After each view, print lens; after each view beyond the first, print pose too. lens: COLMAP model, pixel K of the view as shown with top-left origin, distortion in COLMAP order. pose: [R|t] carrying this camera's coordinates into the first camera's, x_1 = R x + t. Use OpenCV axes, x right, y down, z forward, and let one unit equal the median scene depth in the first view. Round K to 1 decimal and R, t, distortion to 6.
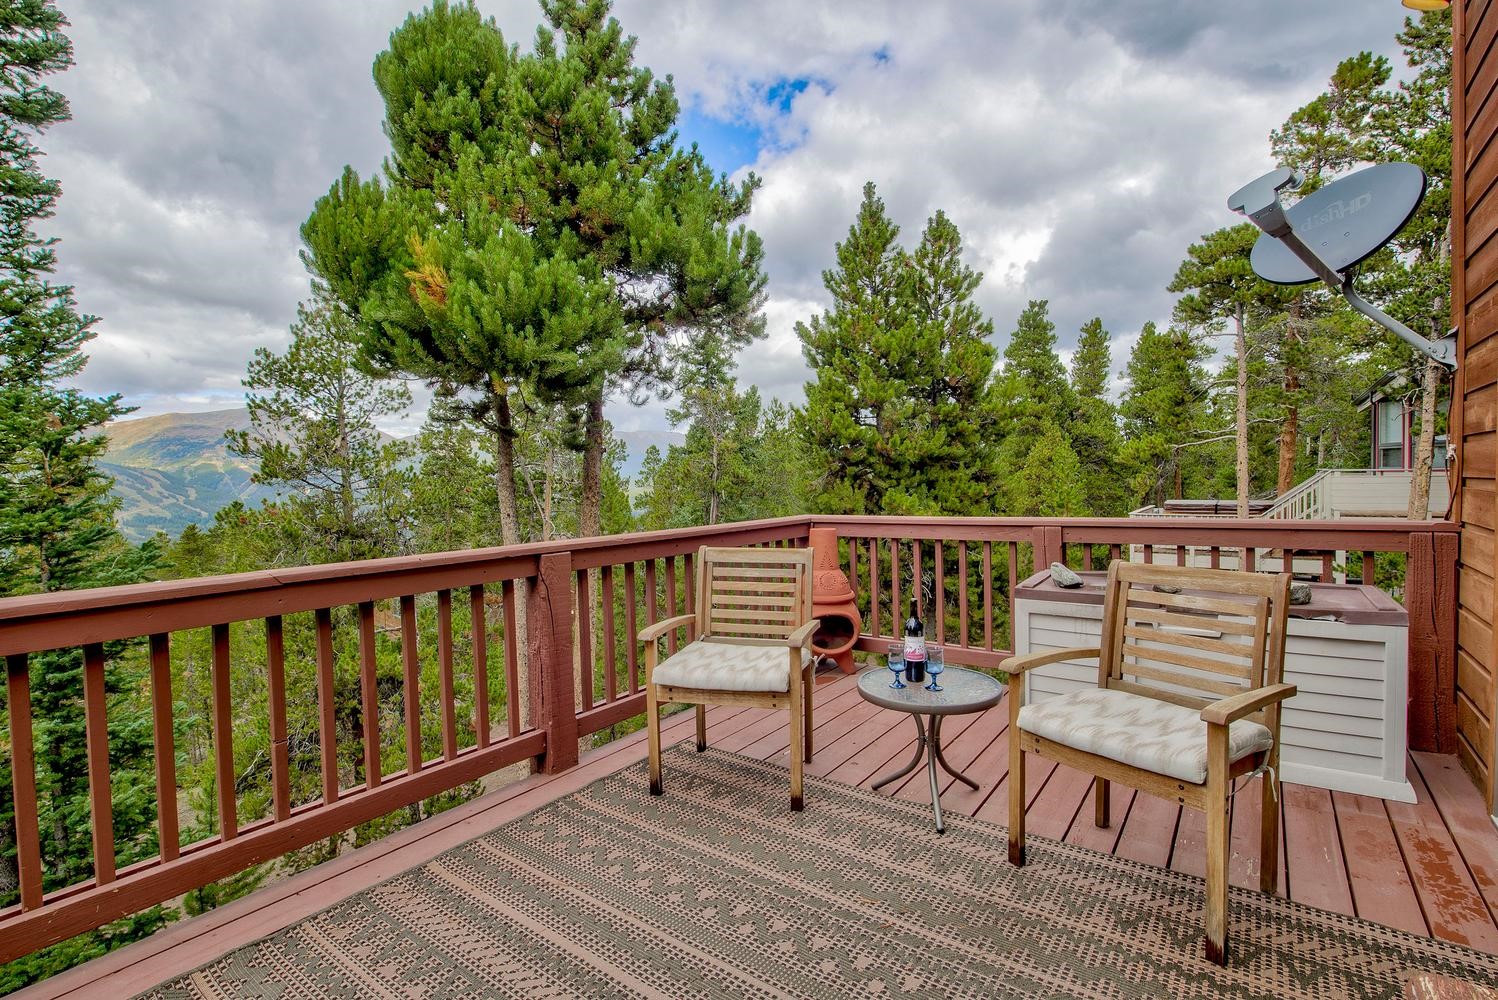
lens RADIAL K [[705.5, 0, 749.1], [0, 705.5, 505.2], [0, 0, 1]] dist [-0.009101, -0.001737]
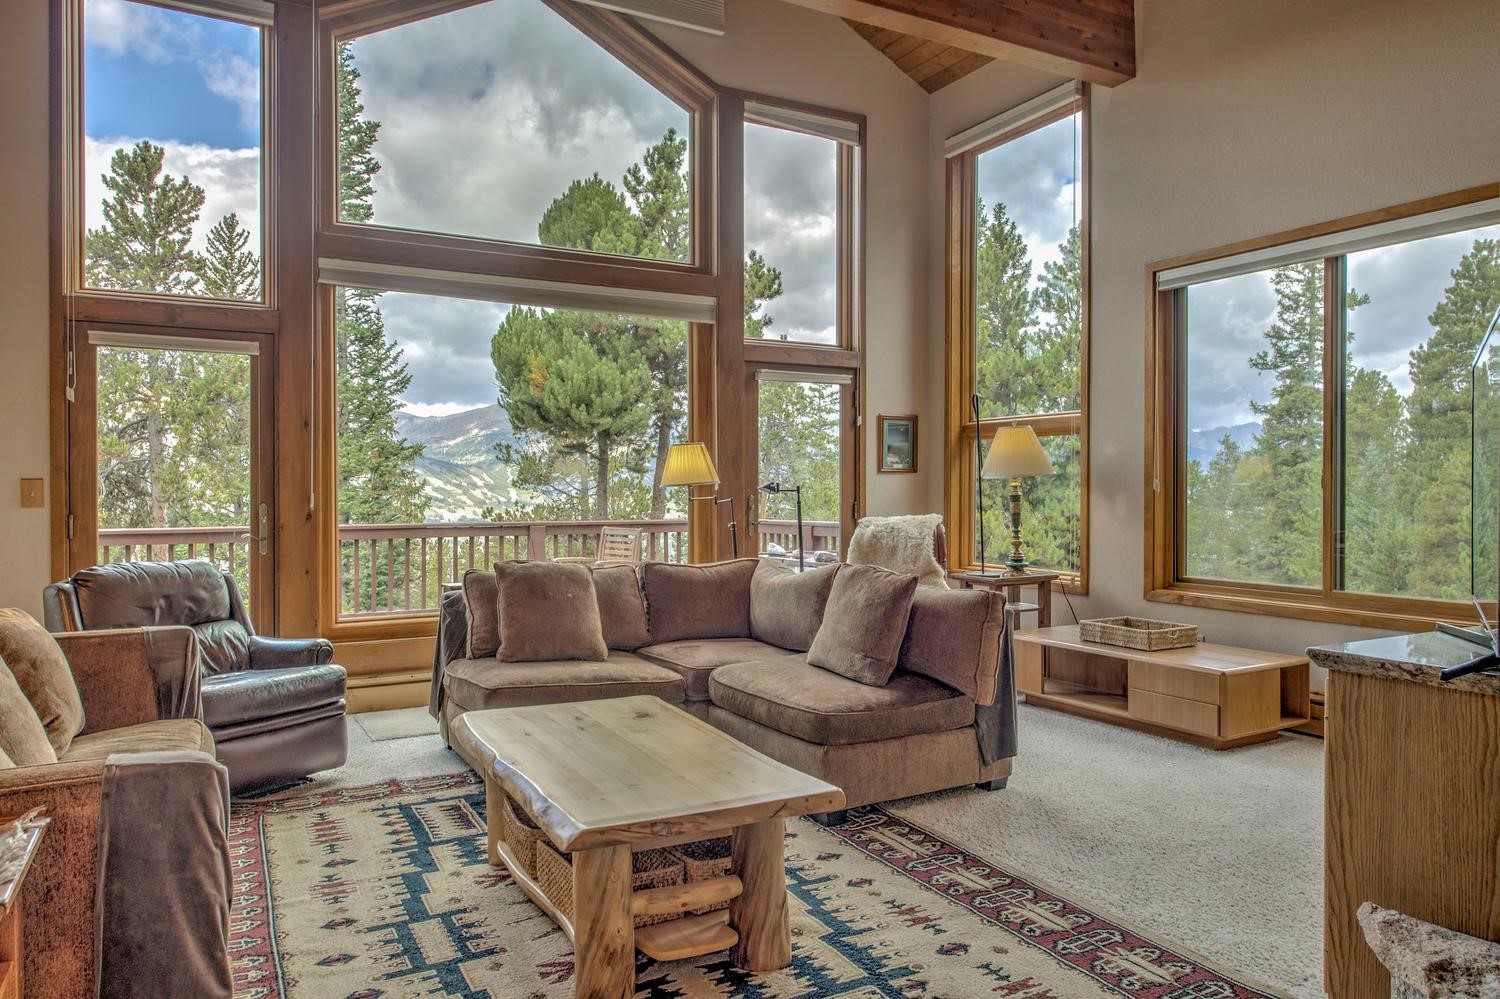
lens RADIAL K [[992.9, 0, 746.5], [0, 992.9, 496.8], [0, 0, 1]] dist [0.001050, -0.000063]
pose [[0.903999, 0.022827, -0.426924, 0.358469], [-0.034470, 0.999214, -0.019562, 0.002698], [0.426142, 0.032400, 0.904076, -0.337517]]
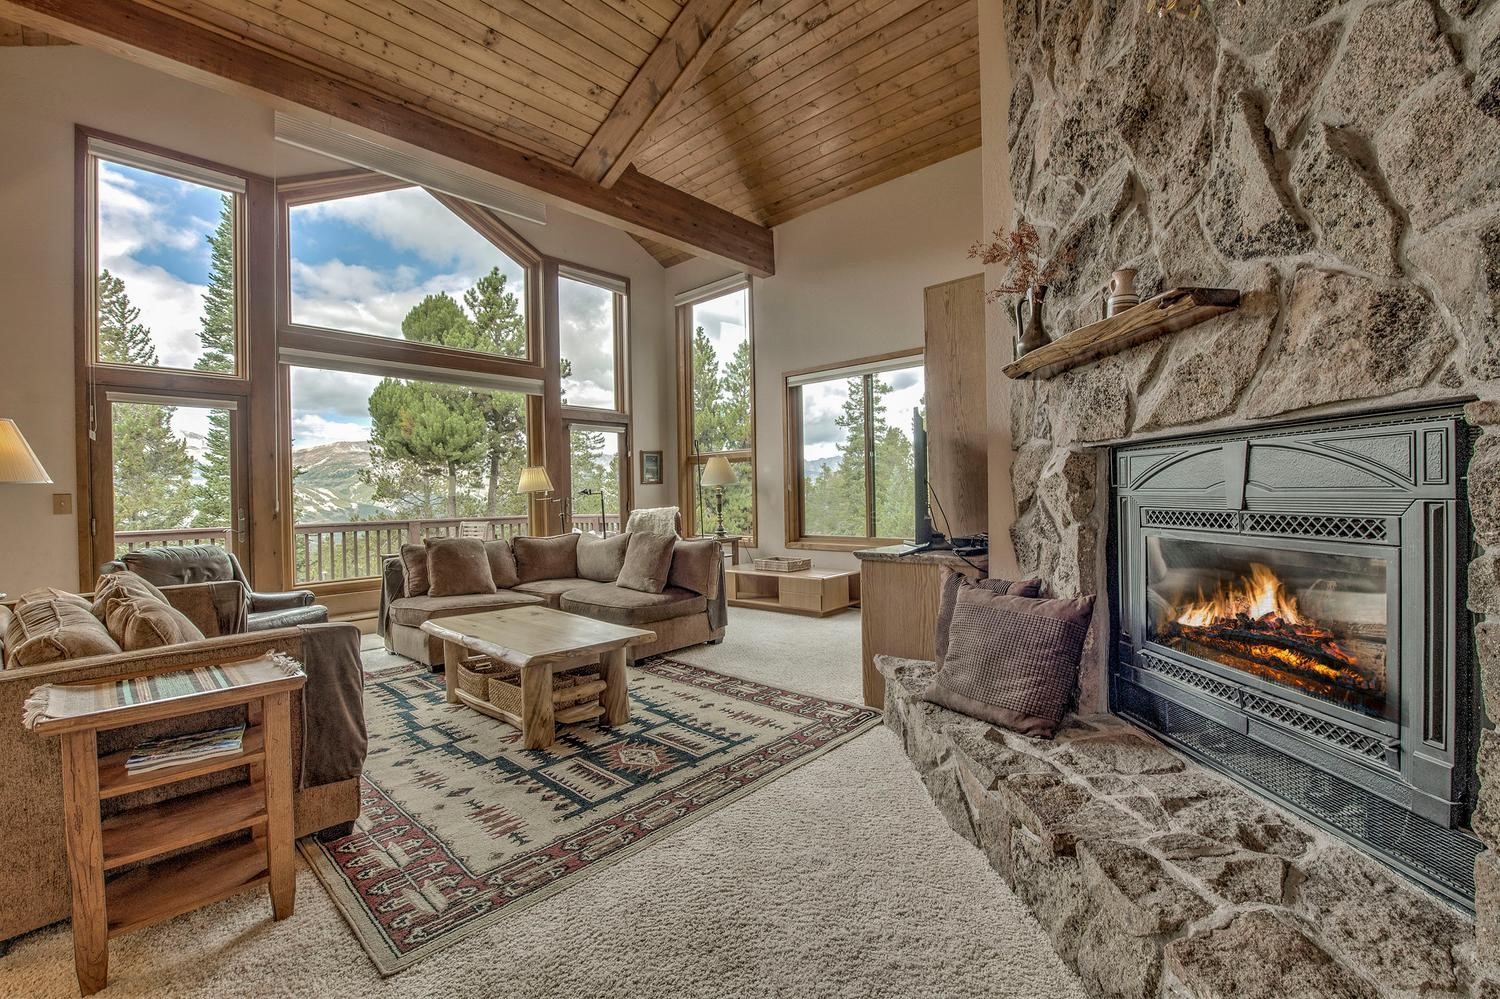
lens RADIAL K [[632.7, 0, 747.2], [0, 632.7, 499.7], [0, 0, 1]] dist [-0.018967, -0.000517]
pose [[0.993509, 0.000735, -0.113752, 0.359816], [-0.004250, 0.999521, -0.030663, 0.009098], [0.113675, 0.030947, 0.993036, -0.397939]]
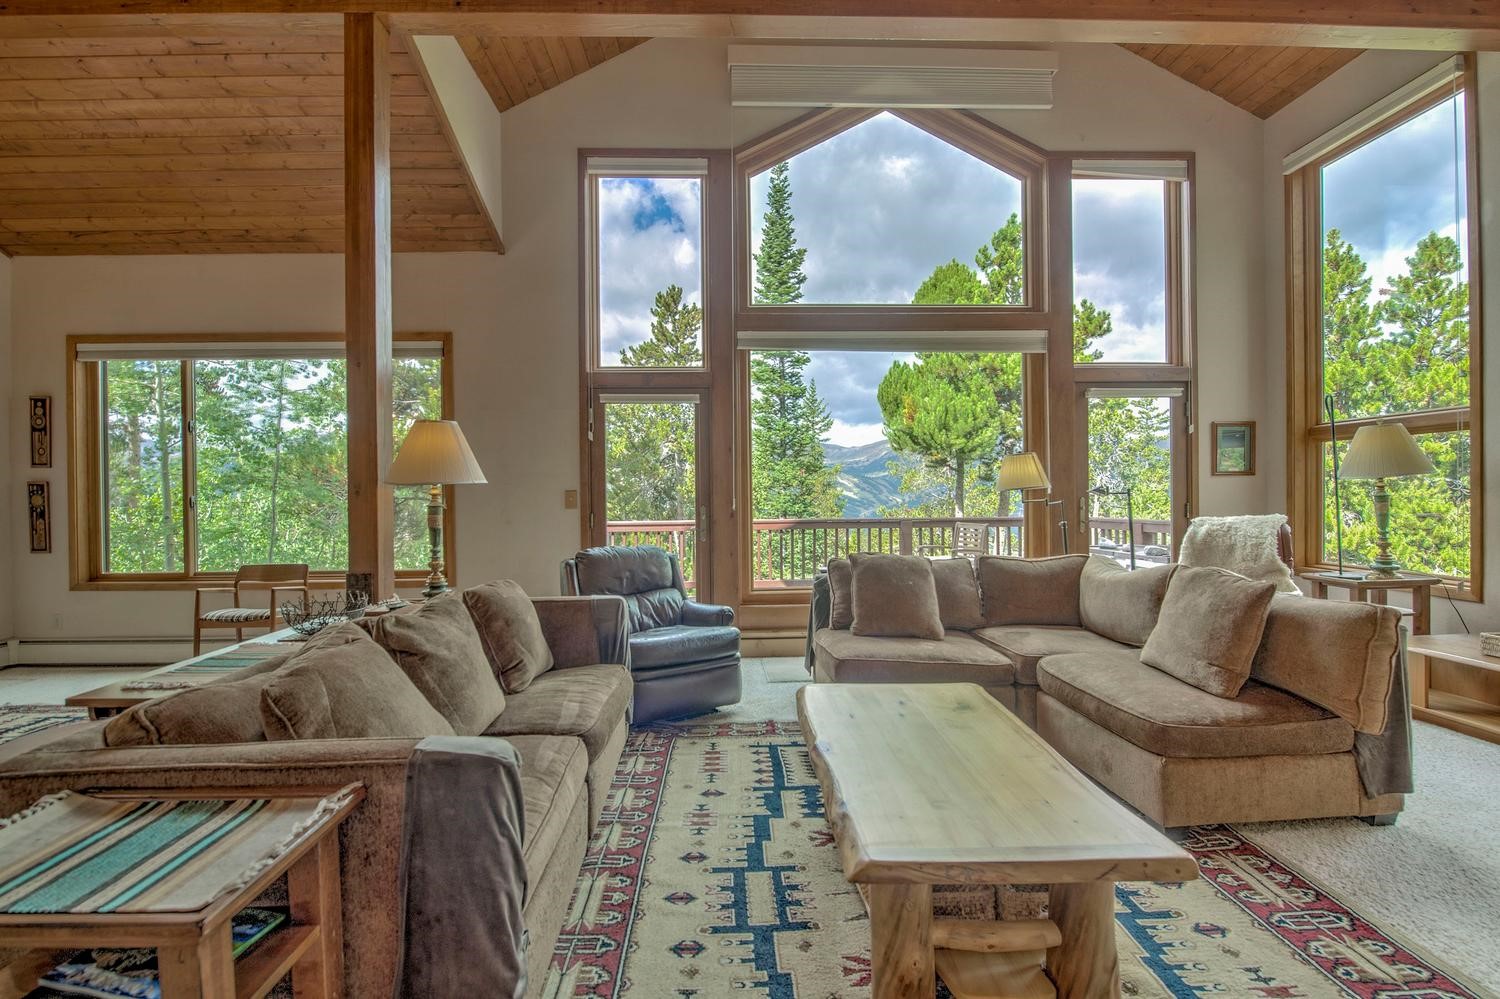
lens RADIAL K [[671.0, 0, 746.4], [0, 671.0, 498.2], [0, 0, 1]] dist [-0.009697, -0.003147]
pose [[0.616021, 0.017236, -0.787541, 0.334734], [-0.033429, 0.999432, -0.004275, 0.000817], [0.787020, 0.028960, 0.616247, -0.281200]]
